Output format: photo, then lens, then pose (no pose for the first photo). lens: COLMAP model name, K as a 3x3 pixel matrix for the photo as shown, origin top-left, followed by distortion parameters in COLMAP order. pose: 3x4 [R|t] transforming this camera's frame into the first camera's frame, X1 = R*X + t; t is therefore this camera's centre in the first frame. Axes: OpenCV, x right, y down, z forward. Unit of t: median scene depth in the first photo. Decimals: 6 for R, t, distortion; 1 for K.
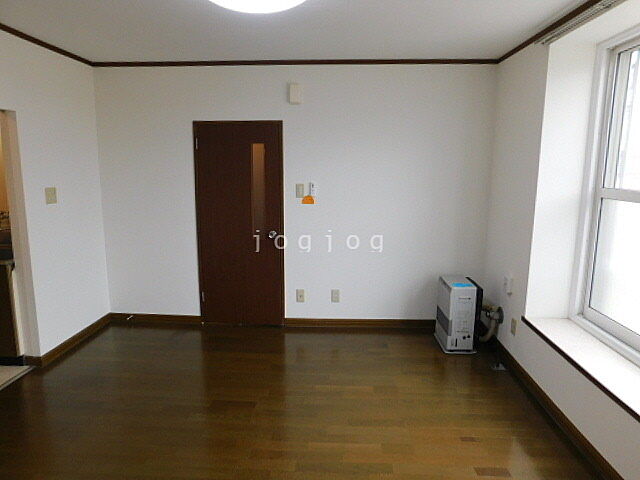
lens RADIAL K [[448.2, 0, 320.0], [0, 448.2, 240.0], [0, 0, 1]] dist [0.043156, 0.001291]
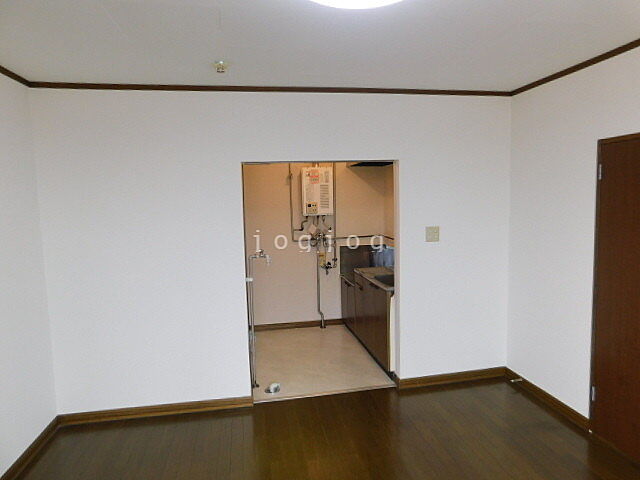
lens RADIAL K [[436.0, 0, 320.0], [0, 436.0, 240.0], [0, 0, 1]] dist [-0.009186, -0.001473]
pose [[0.232420, 0.085581, -0.968843, 0.319323], [-0.132402, 0.989632, 0.055655, -0.105263], [0.963561, 0.115341, 0.241342, 0.508670]]
